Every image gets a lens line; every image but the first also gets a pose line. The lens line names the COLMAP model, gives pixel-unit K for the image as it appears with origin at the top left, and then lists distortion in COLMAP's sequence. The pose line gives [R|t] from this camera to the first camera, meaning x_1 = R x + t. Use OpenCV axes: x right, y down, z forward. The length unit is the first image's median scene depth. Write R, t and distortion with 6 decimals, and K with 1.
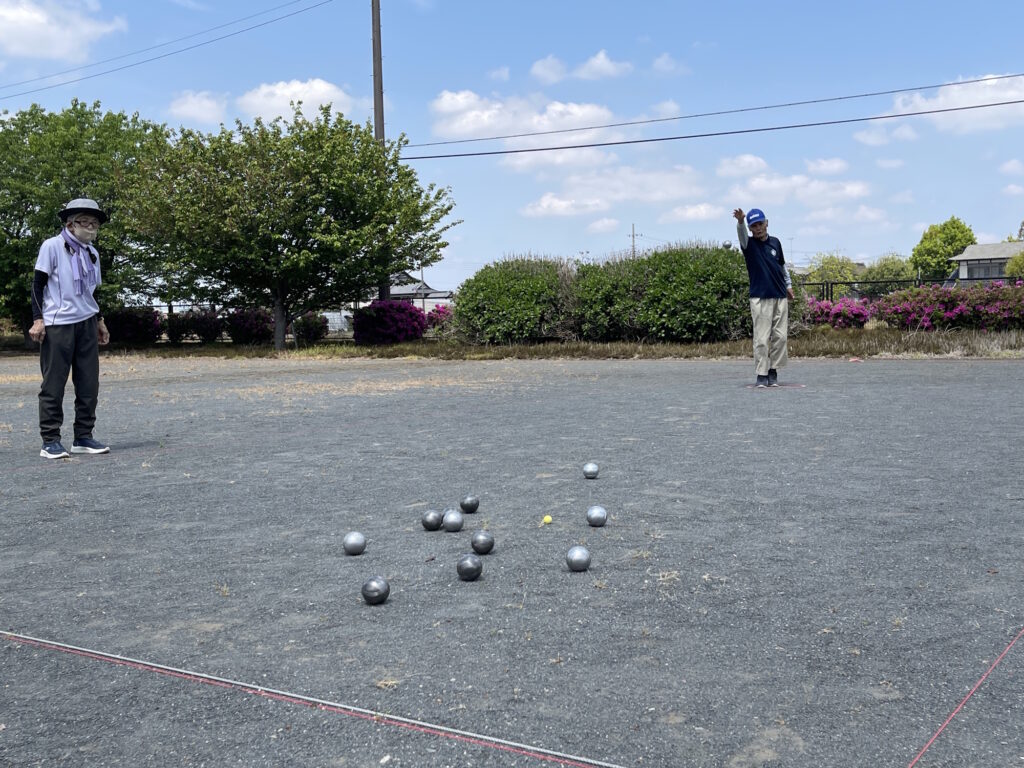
lens RADIAL K [[1220.2, 0, 512.0], [0, 1220.2, 384.0], [0, 0, 1]] dist [0.017094, 0.015656]
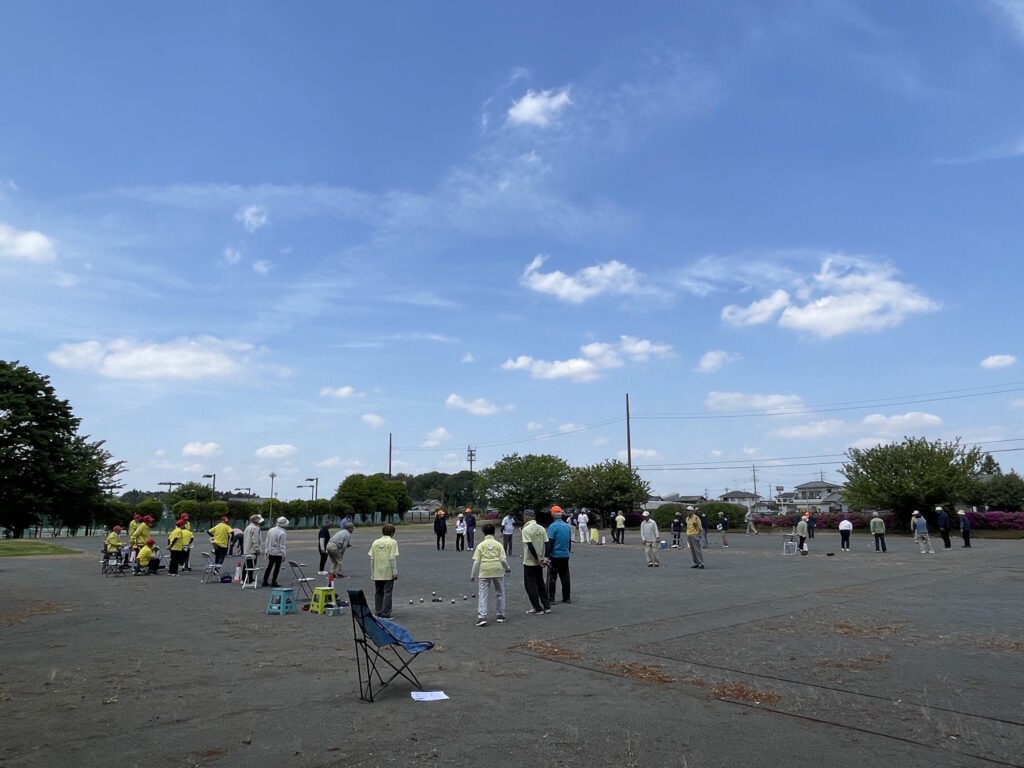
lens RADIAL K [[682.2, 0, 512.0], [0, 682.2, 384.0], [0, 0, 1]] dist [0.045460, -0.115945]
pose [[0.962361, -0.040293, -0.268770, 0.105931], [-0.023290, 0.973084, -0.229272, 0.026972], [0.270774, 0.226902, 0.935520, -1.010626]]
